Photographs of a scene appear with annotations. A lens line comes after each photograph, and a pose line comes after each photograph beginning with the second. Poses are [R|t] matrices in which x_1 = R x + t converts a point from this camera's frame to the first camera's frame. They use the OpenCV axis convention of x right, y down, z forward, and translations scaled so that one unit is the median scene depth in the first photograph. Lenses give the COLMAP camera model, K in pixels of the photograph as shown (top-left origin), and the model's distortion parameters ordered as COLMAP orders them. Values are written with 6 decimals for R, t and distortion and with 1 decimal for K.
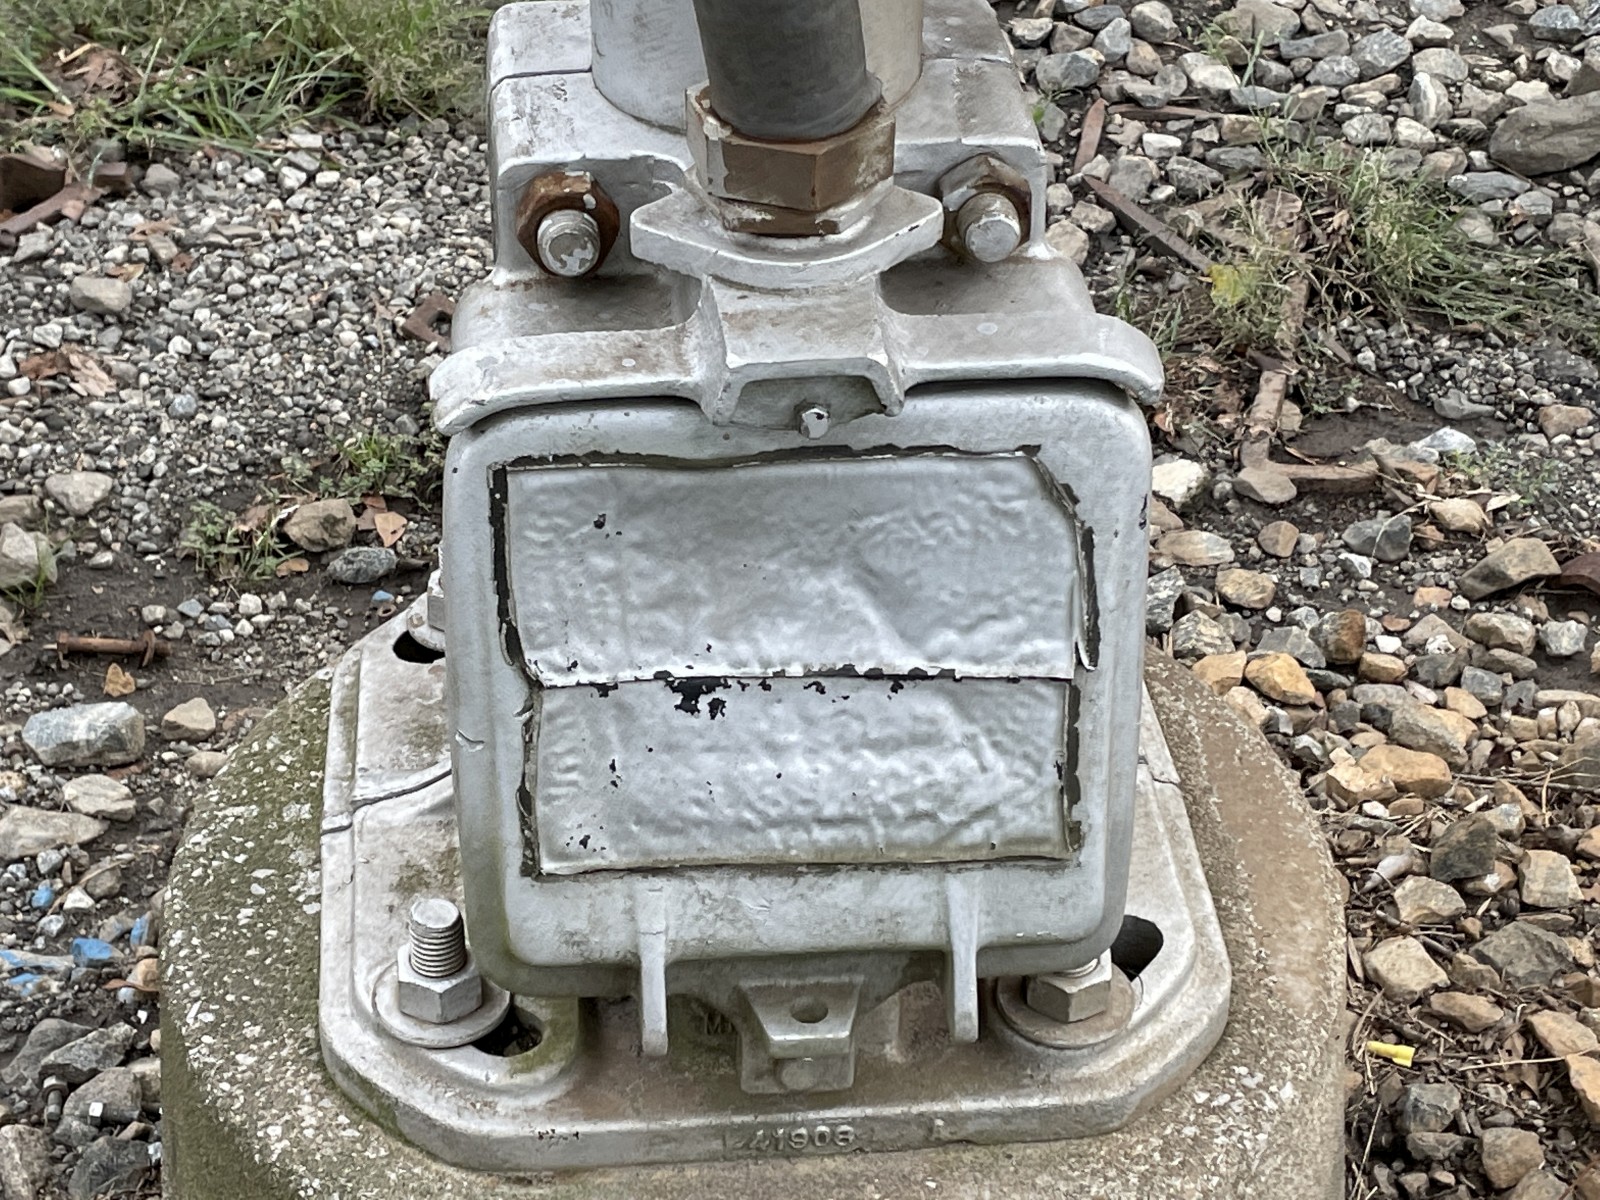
lens RADIAL K [[3101.3, 0, 800.0], [0, 3101.3, 600.0], [0, 0, 1]] dist [0.014802, 0.049426]
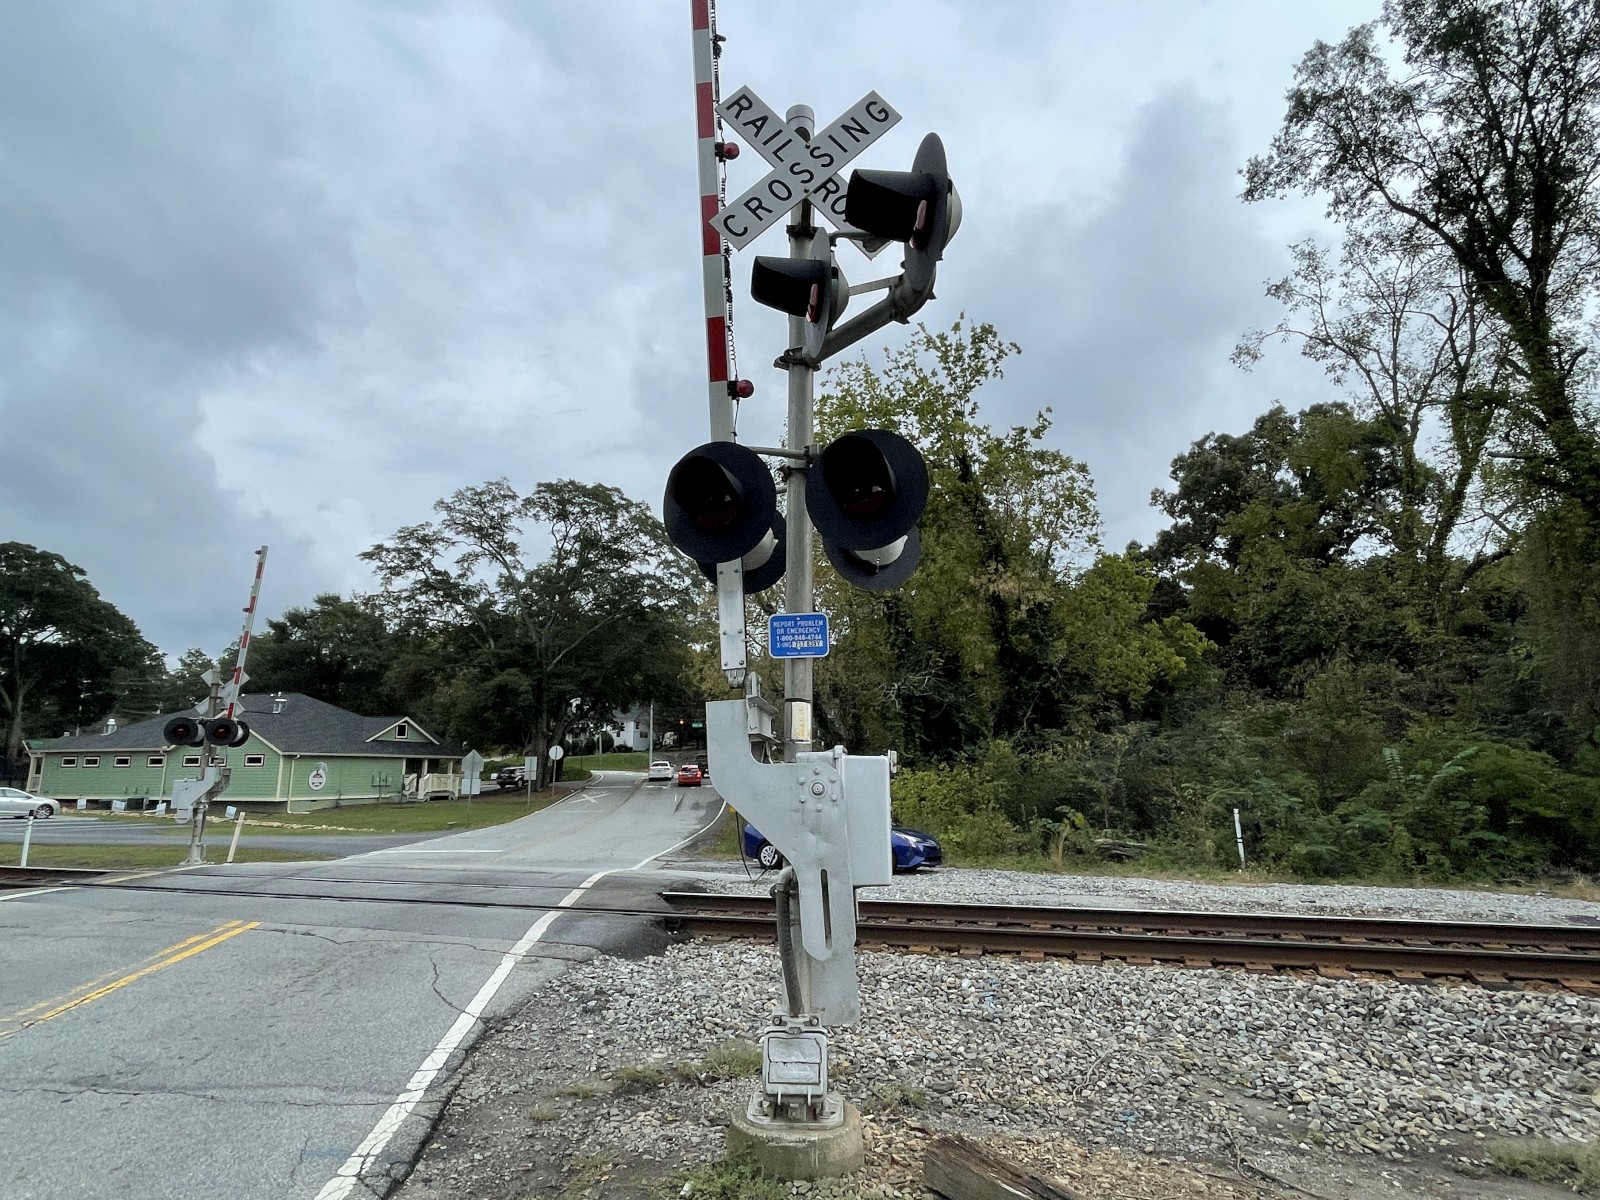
lens RADIAL K [[864.4, 0, 807.1], [0, 864.4, 598.8], [0, 0, 1]] dist [-0.005113, -0.002236]
pose [[0.993073, -0.033502, -0.112626, 0.388737], [-0.061738, 0.666765, -0.742706, 1.048811], [0.099977, 0.744514, 0.660078, -1.952086]]
